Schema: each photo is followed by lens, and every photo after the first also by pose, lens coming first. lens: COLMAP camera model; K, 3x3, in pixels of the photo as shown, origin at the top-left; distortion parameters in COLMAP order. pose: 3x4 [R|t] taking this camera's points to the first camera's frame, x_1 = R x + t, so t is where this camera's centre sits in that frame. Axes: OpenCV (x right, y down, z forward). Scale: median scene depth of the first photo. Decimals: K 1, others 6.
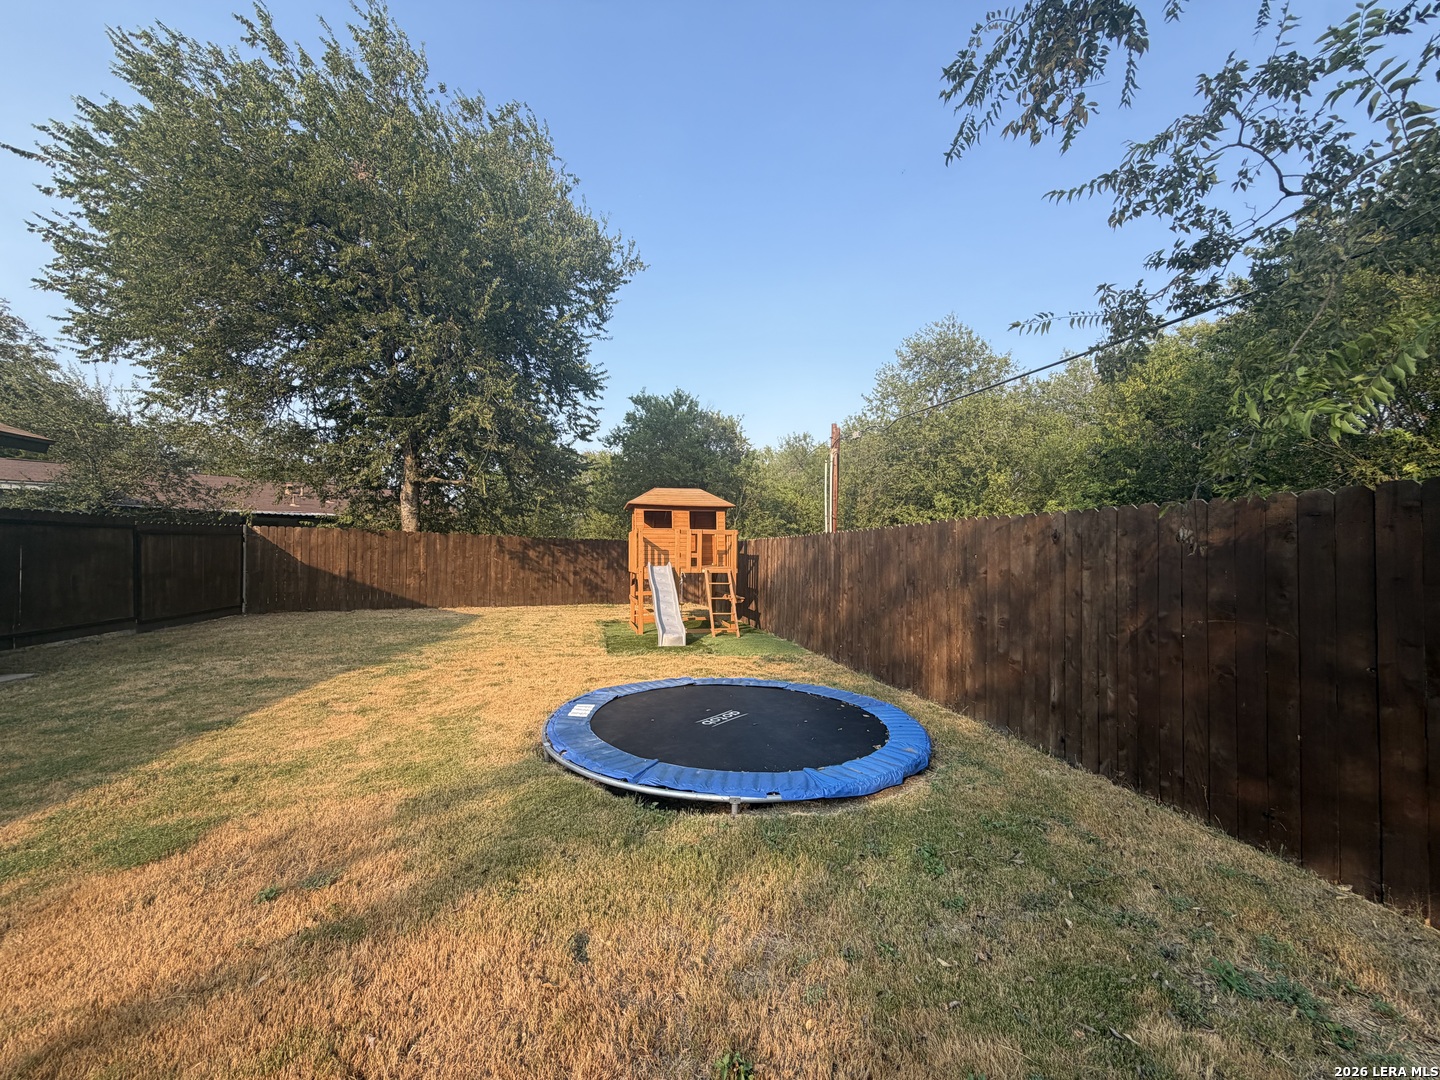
lens RADIAL K [[573.5, 0, 720.0], [0, 573.5, 540.0], [0, 0, 1]] dist [0.000816, 0.000115]
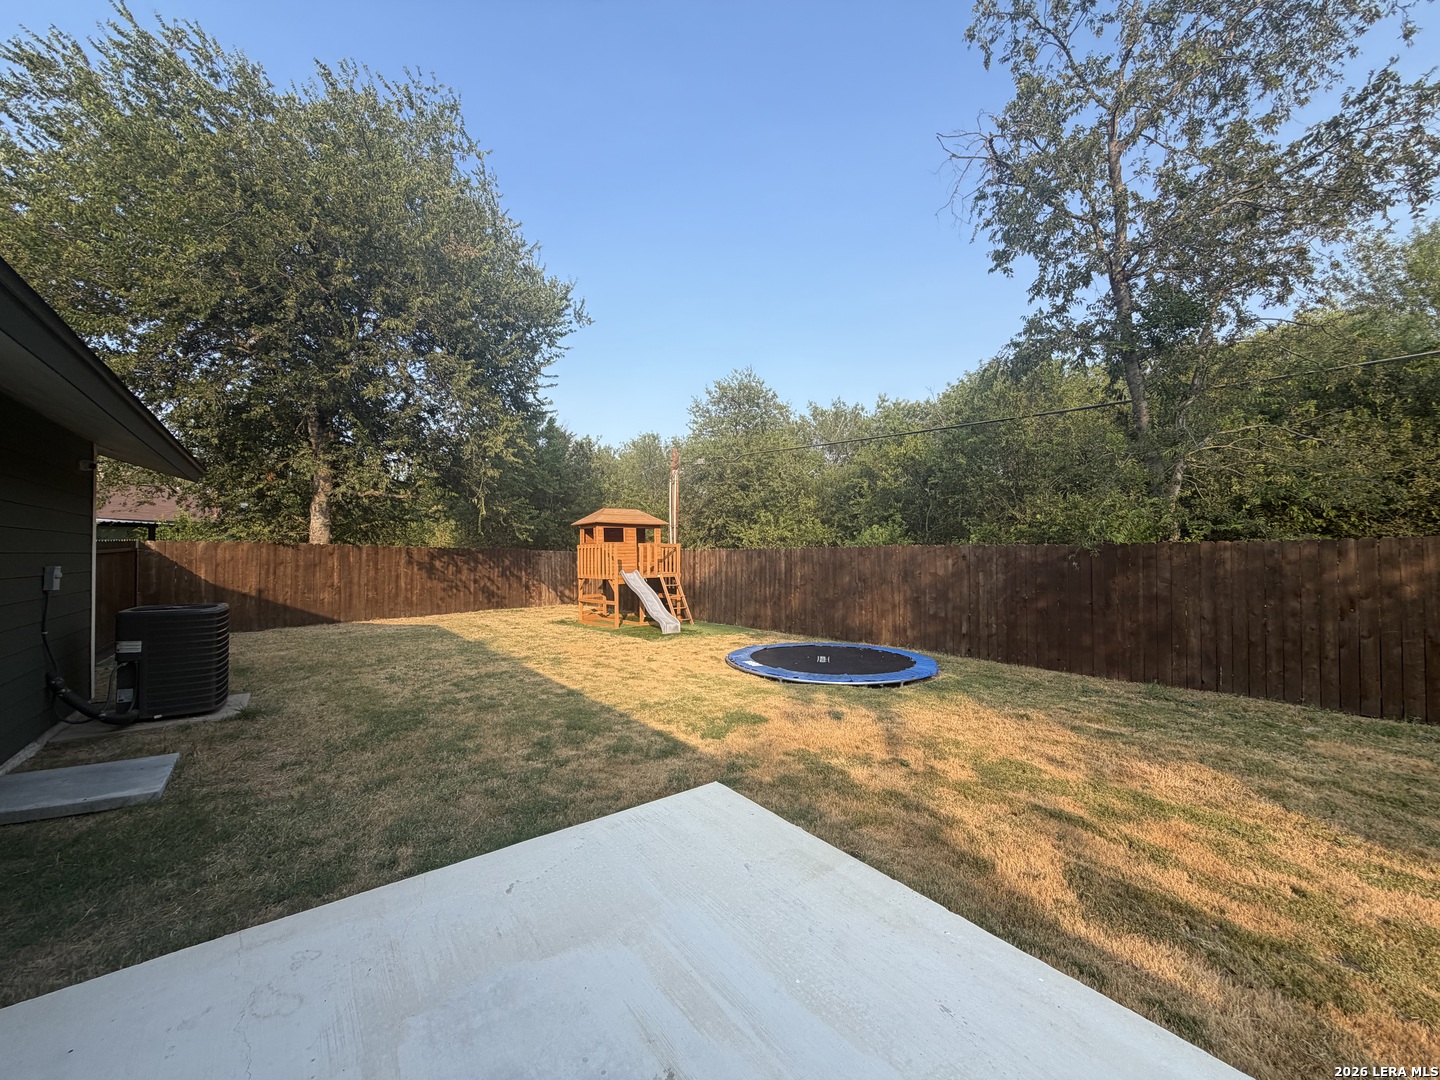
lens RADIAL K [[576.9, 0, 720.0], [0, 576.9, 540.0], [0, 0, 1]] dist [0.018934, 0.000081]
pose [[0.883552, -0.000994, 0.468331, -0.440185], [-0.000750, 0.999993, 0.003537, -0.027261], [-0.468332, -0.003477, 0.883546, -0.175371]]
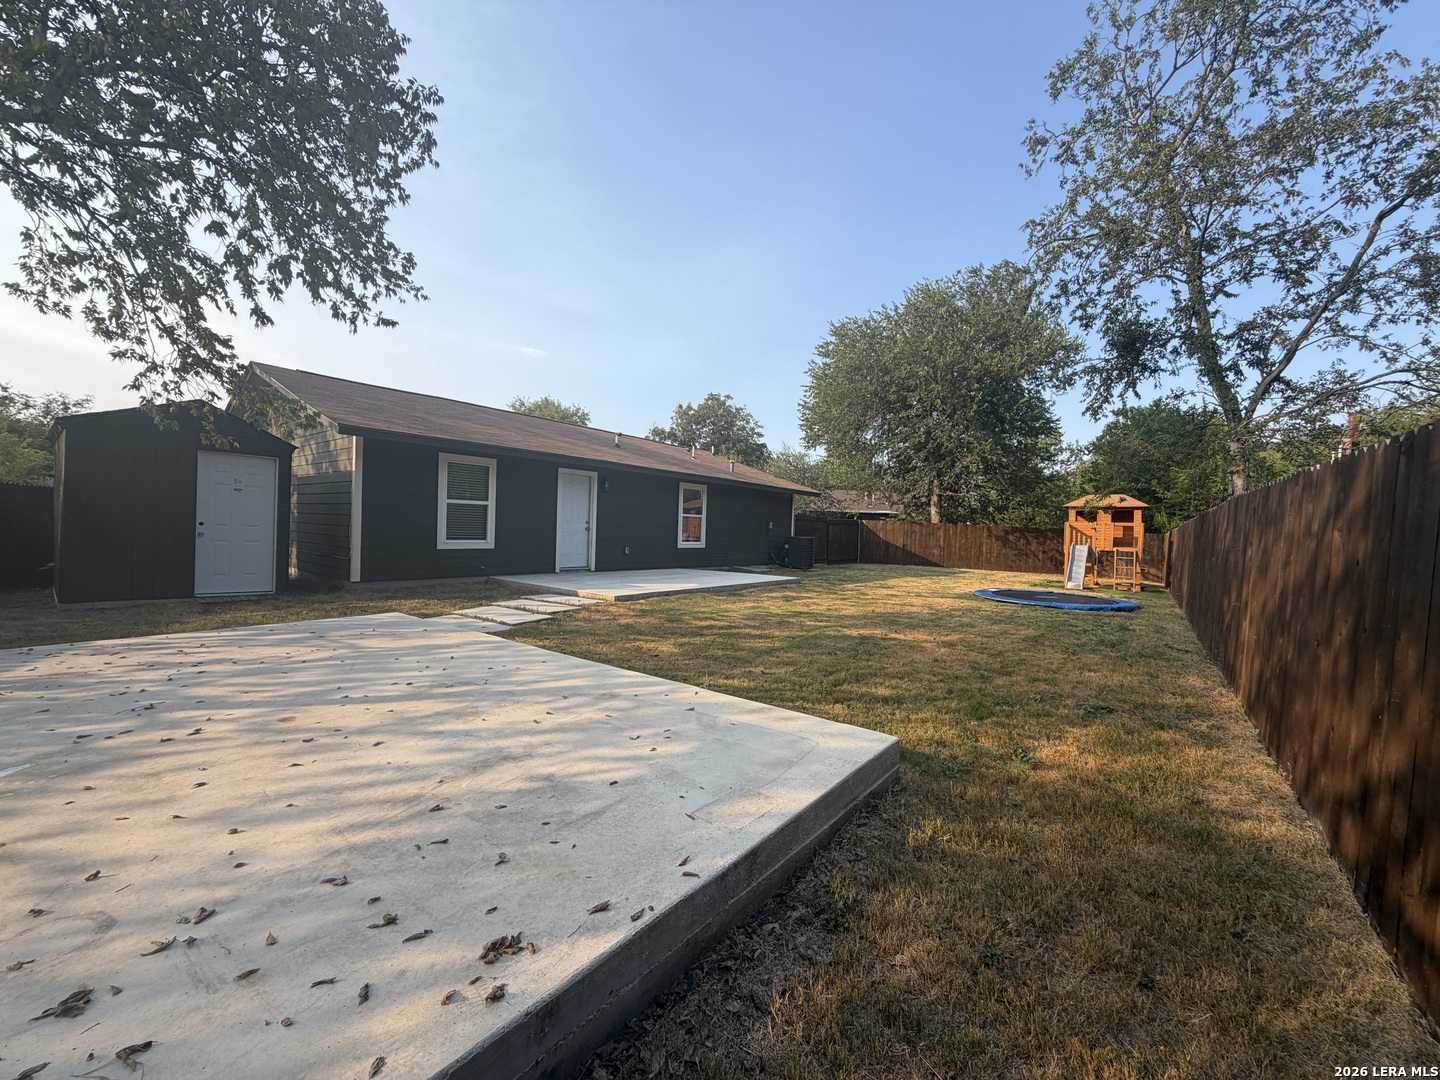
lens RADIAL K [[599.9, 0, 720.0], [0, 599.9, 540.0], [0, 0, 1]] dist [0.017446, -0.000103]
pose [[0.668819, 0.024359, -0.743026, 0.404270], [-0.011840, 0.999685, 0.022115, 0.004783], [0.743331, -0.005994, 0.668897, -0.754243]]
